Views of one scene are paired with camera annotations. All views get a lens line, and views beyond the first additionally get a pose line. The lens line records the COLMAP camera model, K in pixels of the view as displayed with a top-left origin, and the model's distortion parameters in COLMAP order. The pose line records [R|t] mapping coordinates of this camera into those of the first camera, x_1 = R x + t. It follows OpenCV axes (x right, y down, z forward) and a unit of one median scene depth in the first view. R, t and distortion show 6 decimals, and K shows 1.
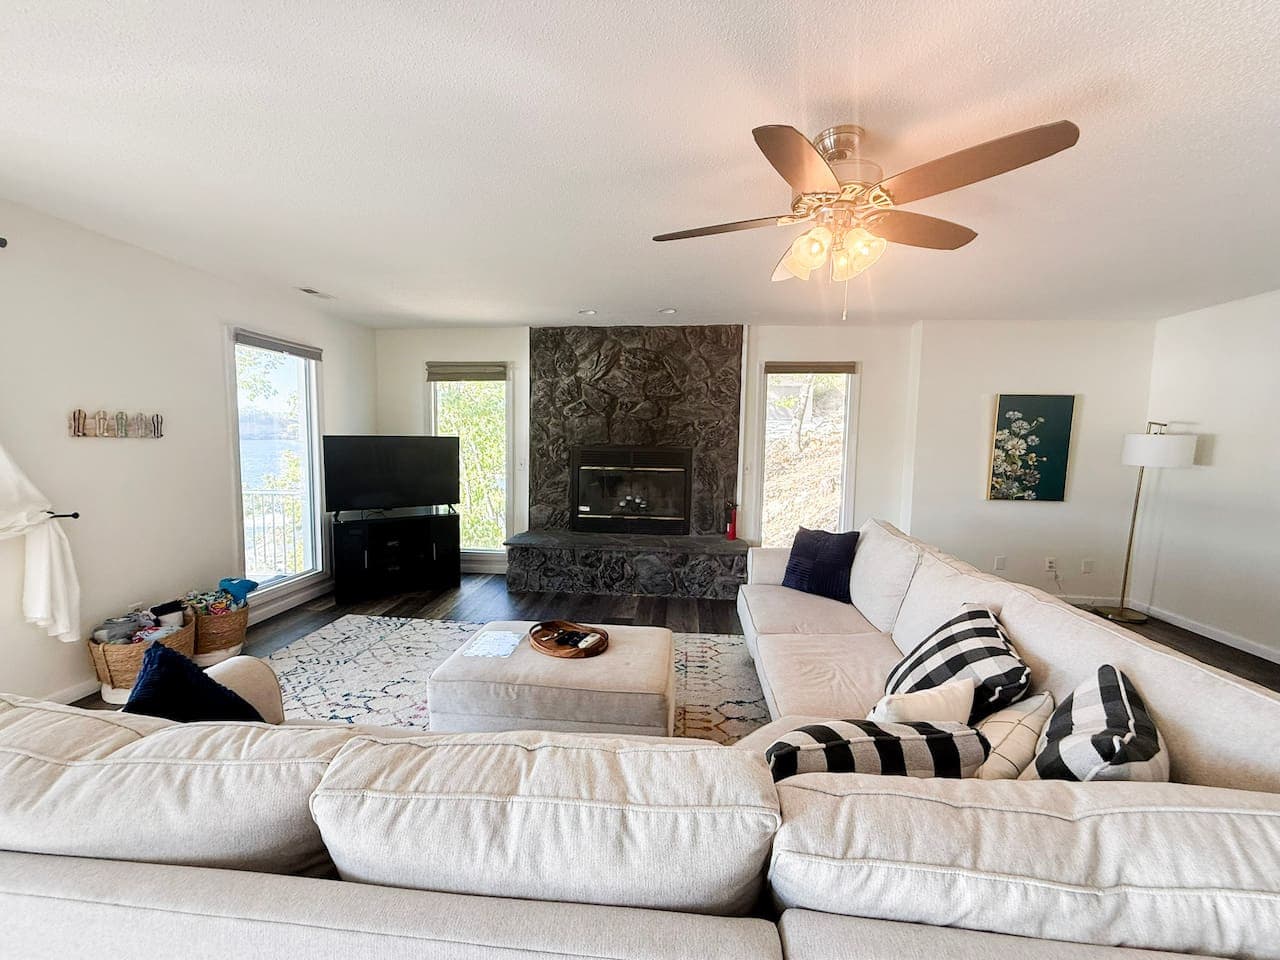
lens RADIAL K [[507.7, 0, 633.5], [0, 507.7, 478.5], [0, 0, 1]] dist [-0.000184, 0.000206]
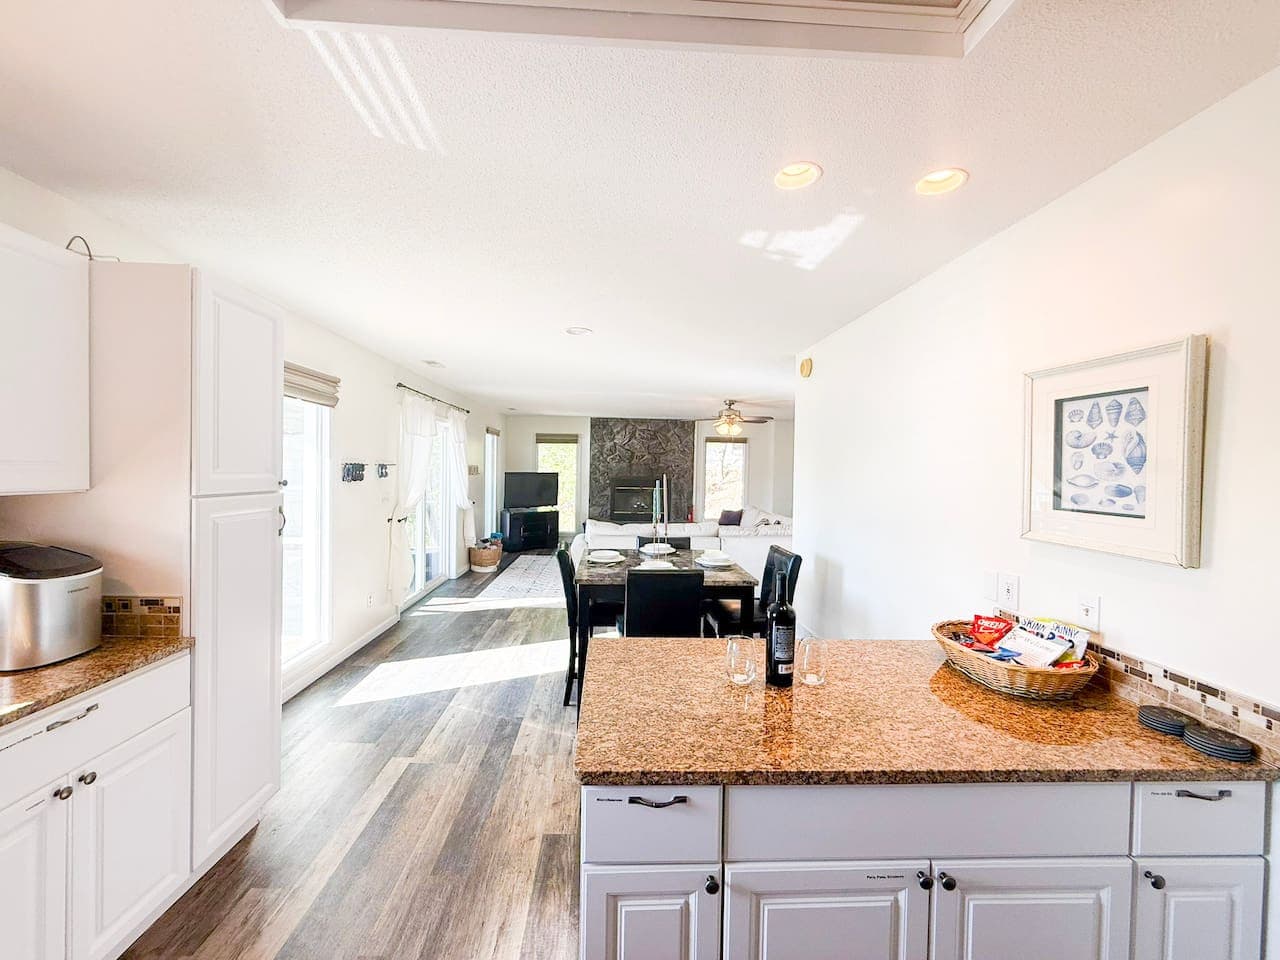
lens RADIAL K [[507.7, 0, 633.5], [0, 507.7, 478.5], [0, 0, 1]] dist [-0.000184, 0.000206]
pose [[0.990206, 0.000893, 0.139611, -0.323536], [0.006730, 0.998512, -0.054118, 0.052207], [-0.139452, 0.054527, 0.988726, -1.007801]]
